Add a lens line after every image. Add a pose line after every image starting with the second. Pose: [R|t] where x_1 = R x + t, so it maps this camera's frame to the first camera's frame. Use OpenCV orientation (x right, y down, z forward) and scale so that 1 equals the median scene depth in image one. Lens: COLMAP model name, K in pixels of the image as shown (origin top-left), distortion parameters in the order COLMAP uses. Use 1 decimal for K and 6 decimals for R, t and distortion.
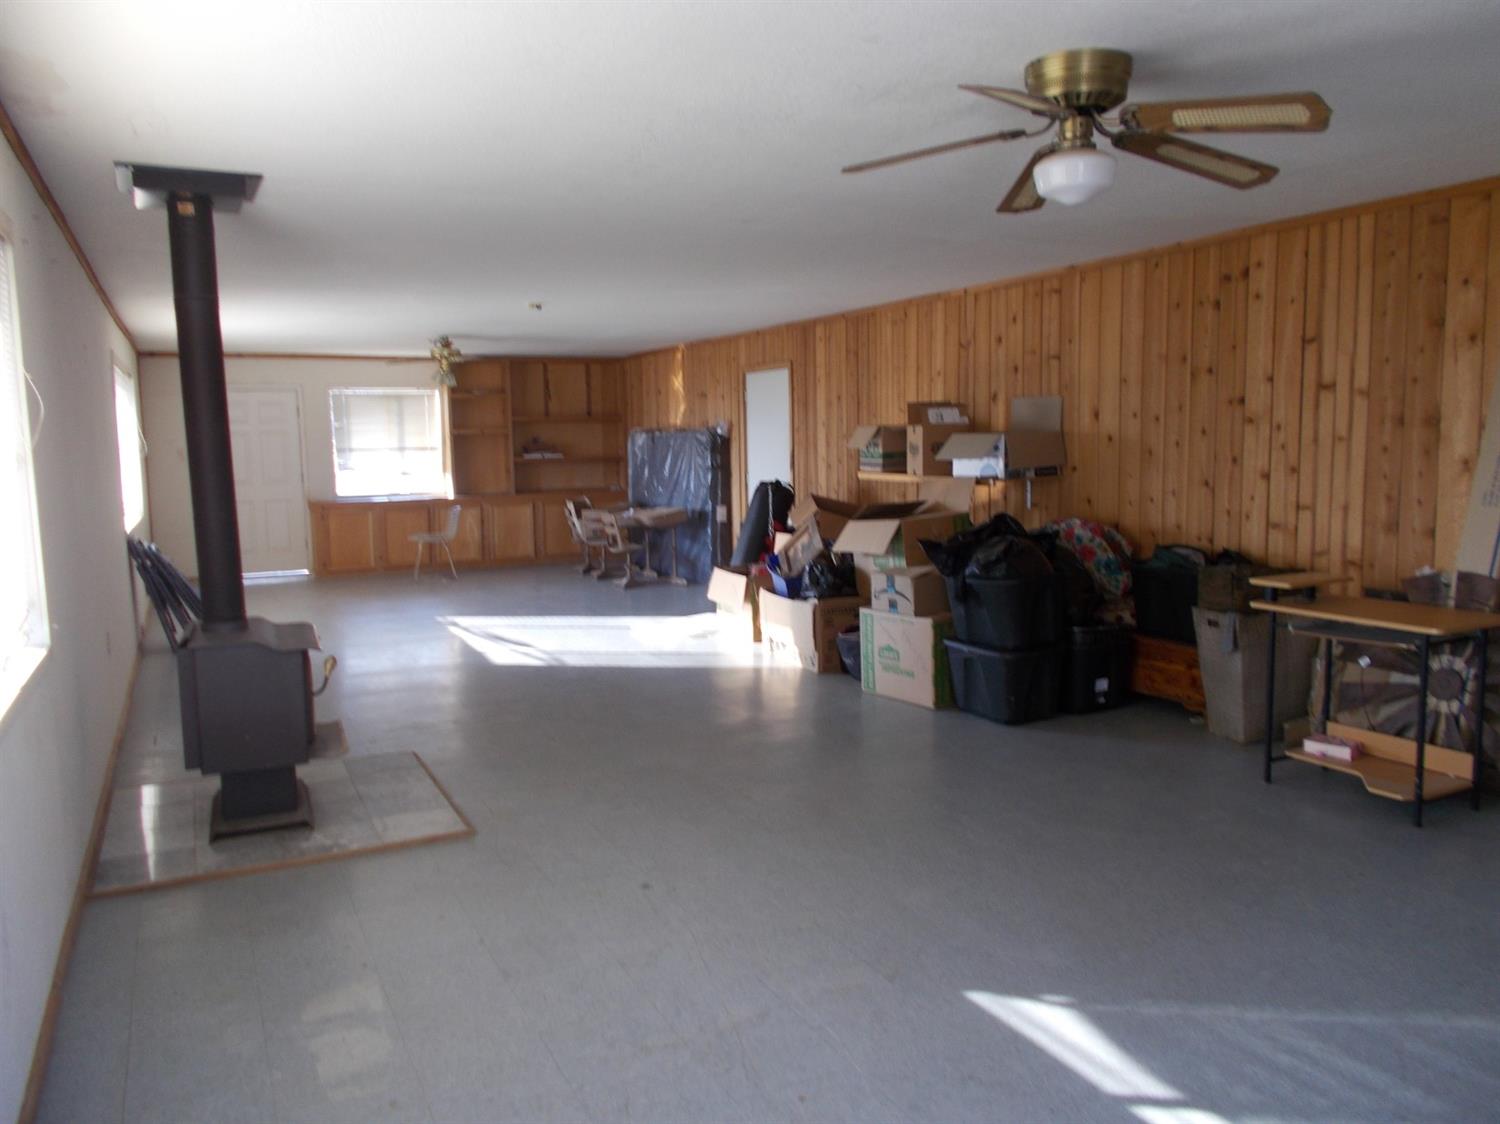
lens RADIAL K [[1137.1, 0, 748.0], [0, 1137.1, 562.7], [0, 0, 1]] dist [-0.006007, -0.005821]
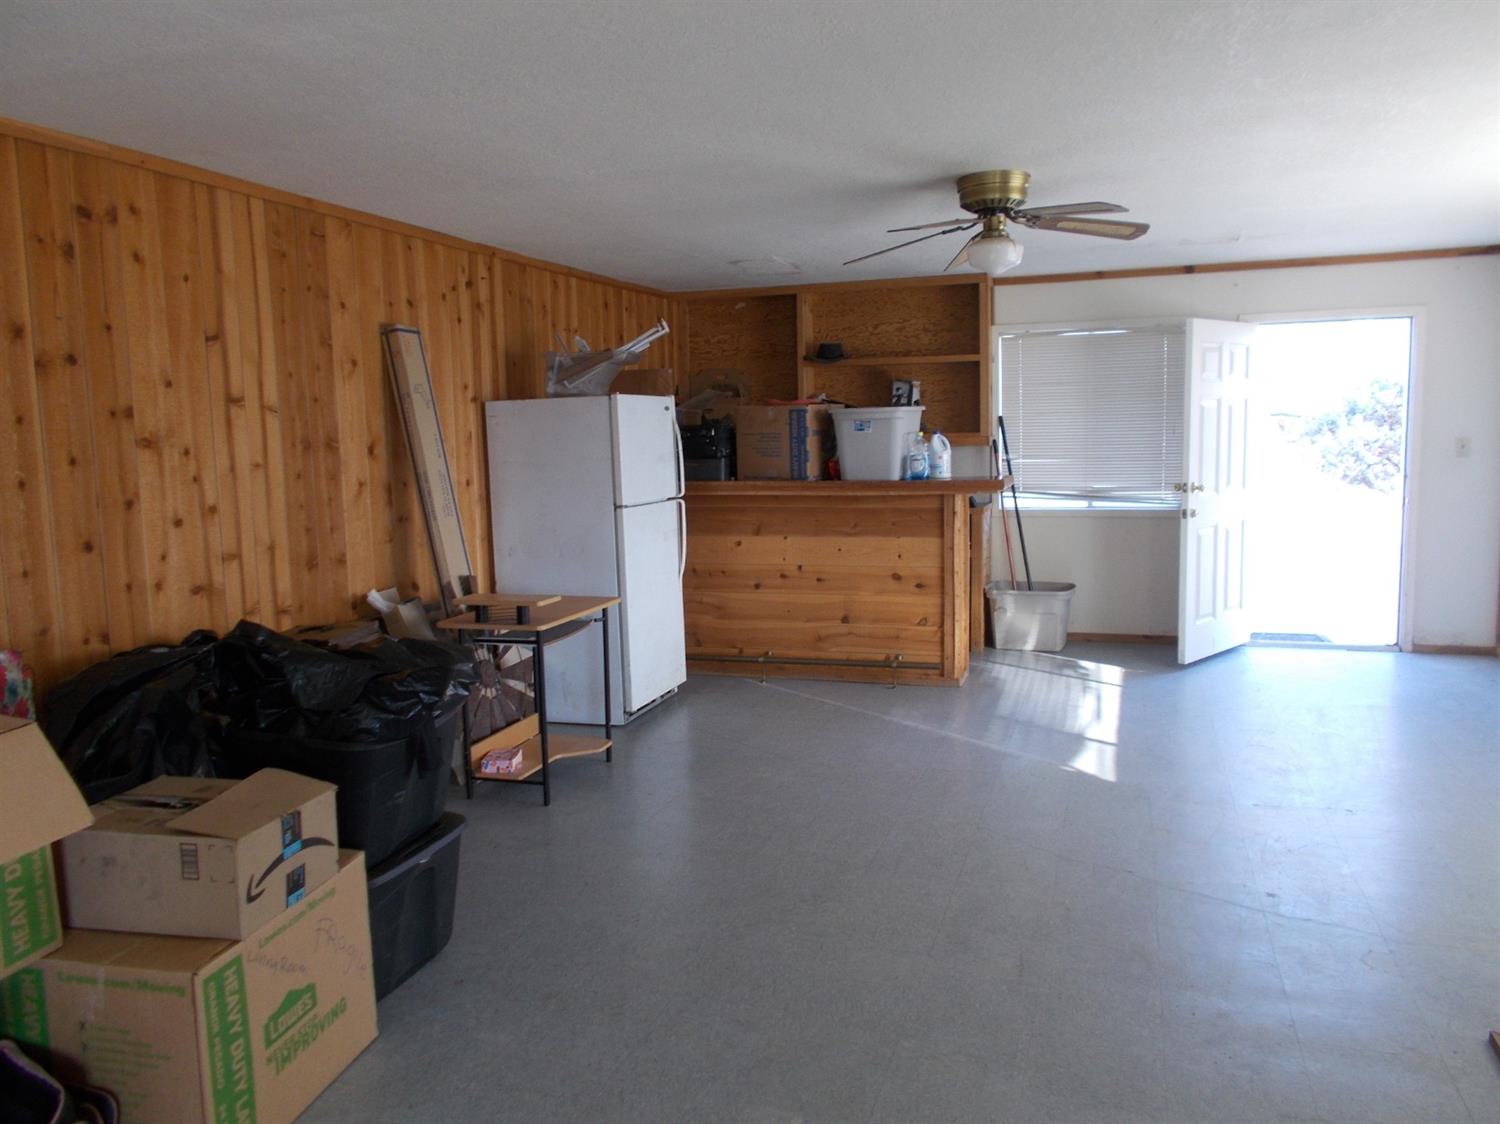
lens RADIAL K [[1137.1, 0, 747.1], [0, 1137.1, 565.1], [0, 0, 1]] dist [-0.006007, -0.005821]
pose [[-0.712019, -0.045348, 0.700695, -0.294714], [0.115793, 0.976666, 0.180872, -0.142571], [-0.692547, 0.209920, -0.690154, 1.300028]]
